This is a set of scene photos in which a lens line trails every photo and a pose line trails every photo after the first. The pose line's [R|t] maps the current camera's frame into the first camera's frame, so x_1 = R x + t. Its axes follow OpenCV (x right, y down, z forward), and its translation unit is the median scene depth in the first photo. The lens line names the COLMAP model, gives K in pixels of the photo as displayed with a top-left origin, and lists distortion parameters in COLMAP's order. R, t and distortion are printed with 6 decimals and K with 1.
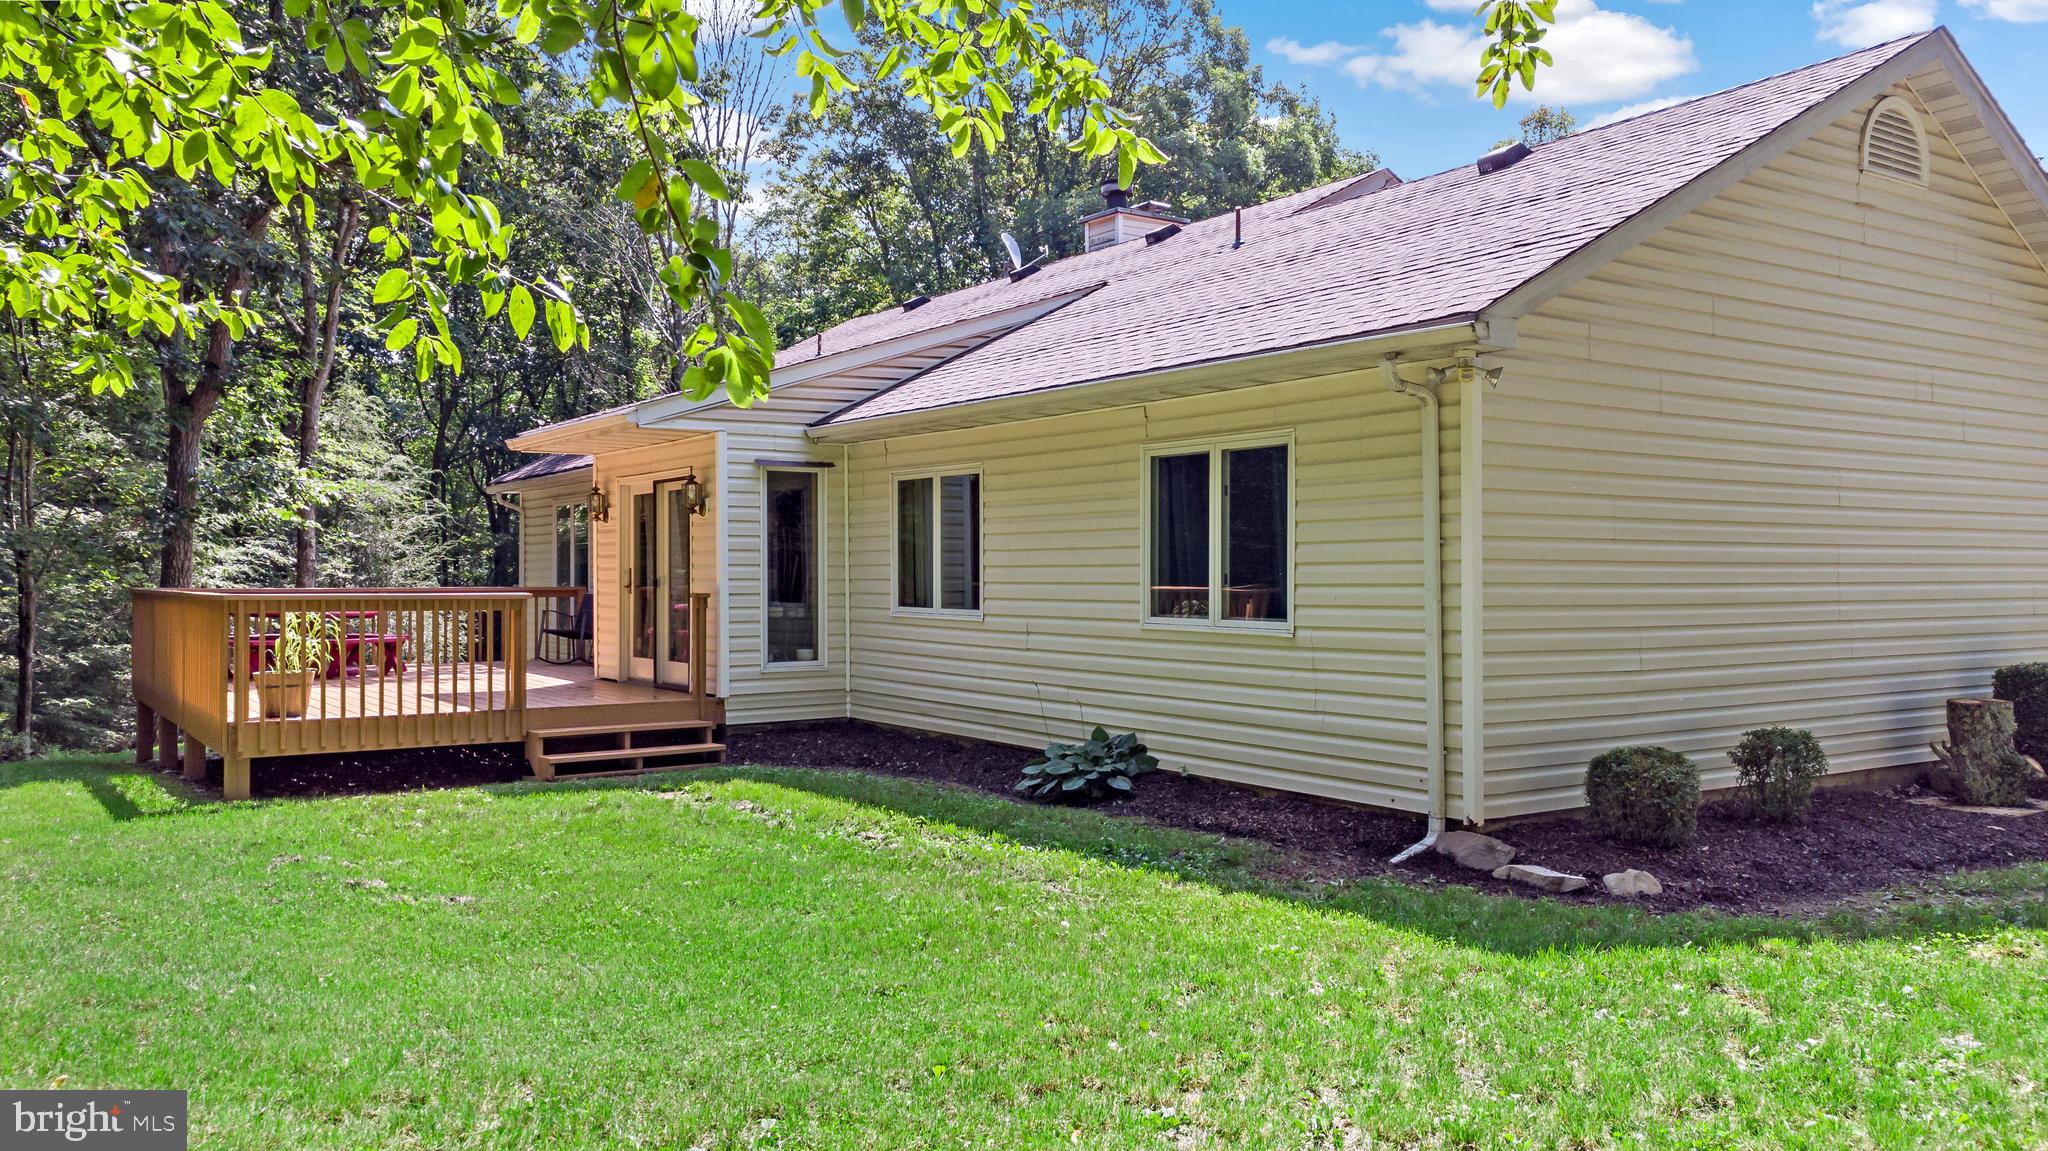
lens RADIAL K [[1572.1, 0, 1074.6], [0, 1572.1, 563.8], [0, 0, 1]] dist [0.032567, 0.002271]
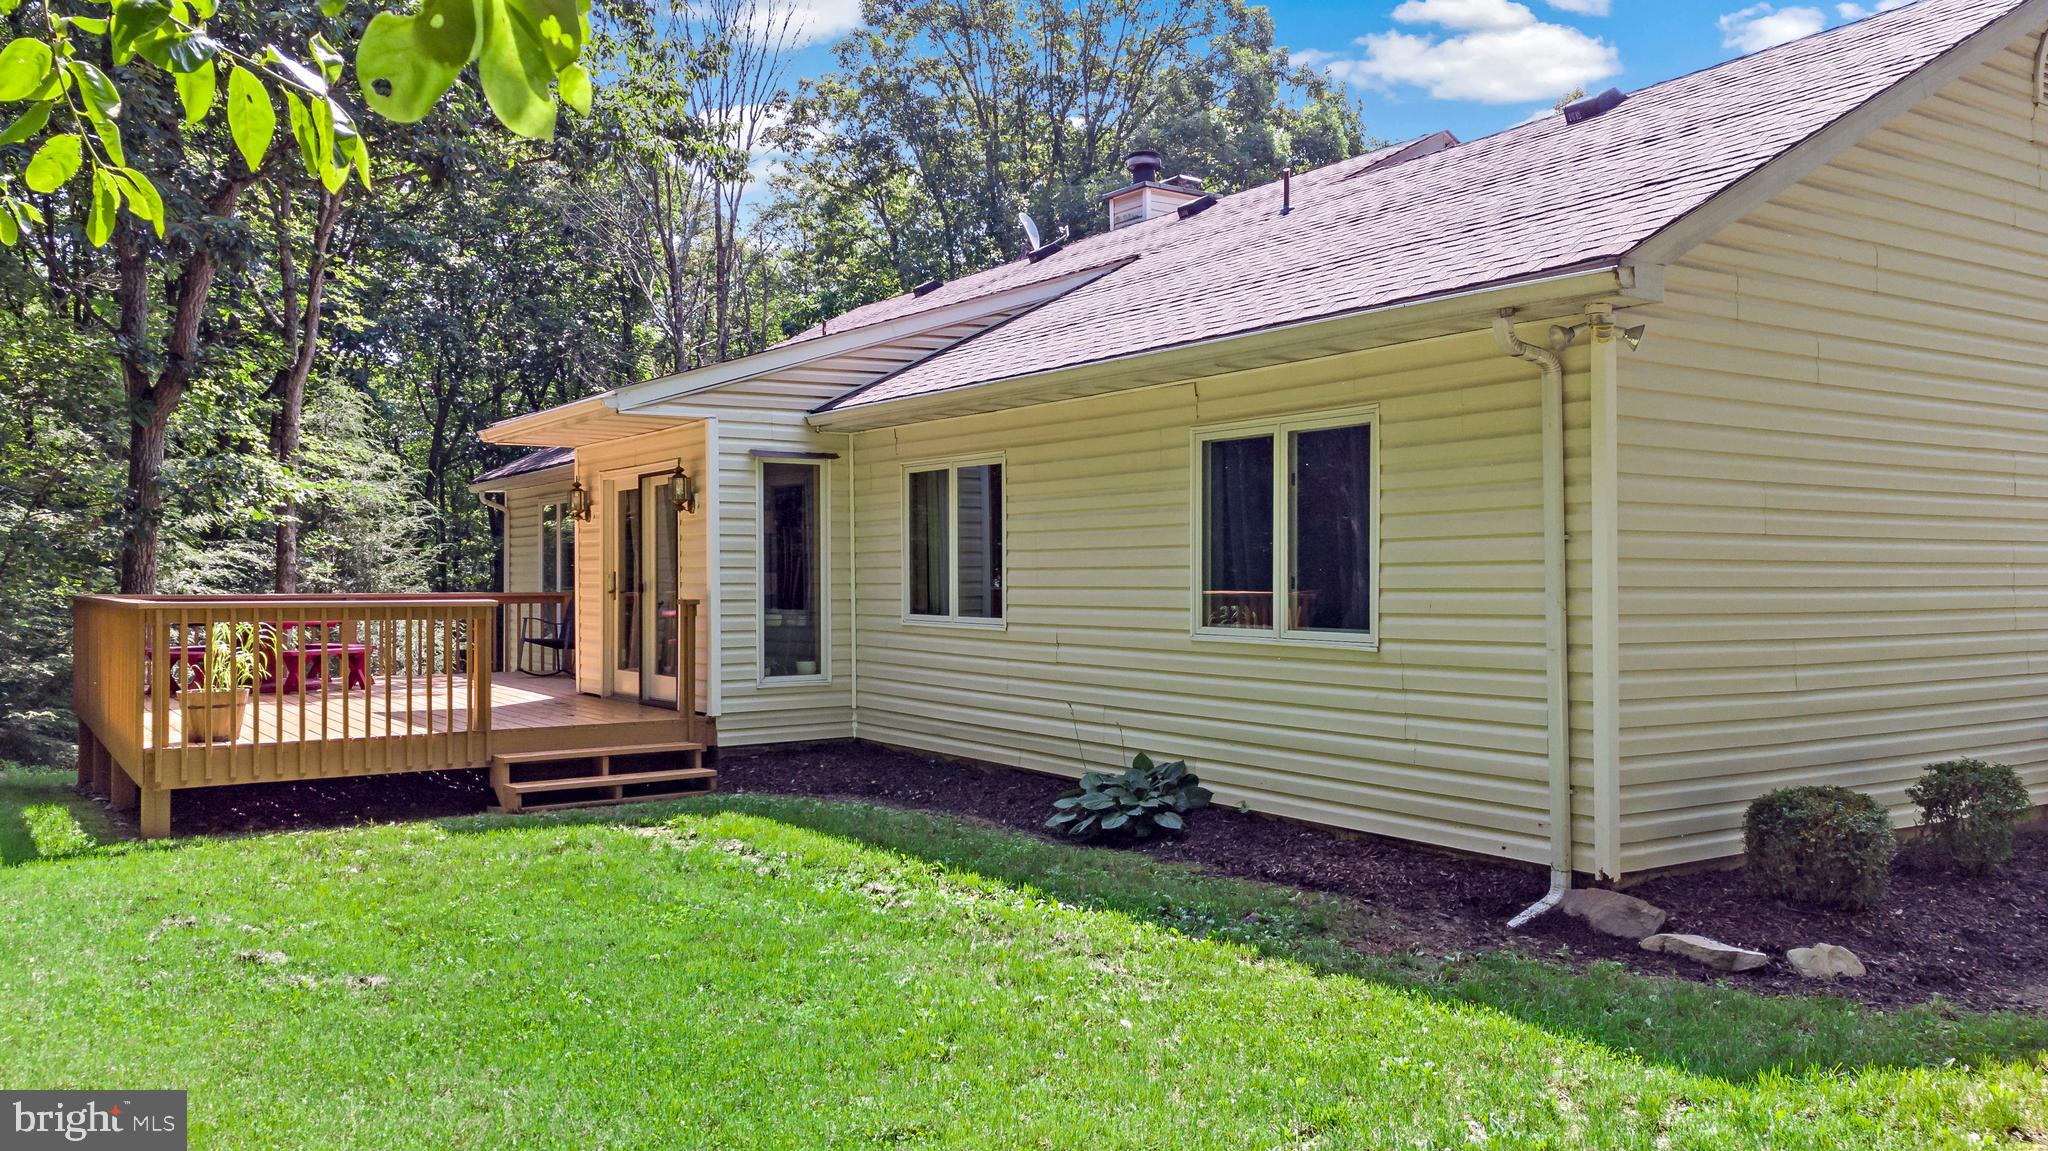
lens RADIAL K [[1572.1, 0, 1074.6], [0, 1572.1, 563.8], [0, 0, 1]] dist [0.032567, 0.002271]
pose [[0.999980, -0.001855, -0.006019, -0.015243], [0.001842, 0.999996, -0.002166, 0.000823], [0.006023, 0.002154, 0.999980, 0.124053]]
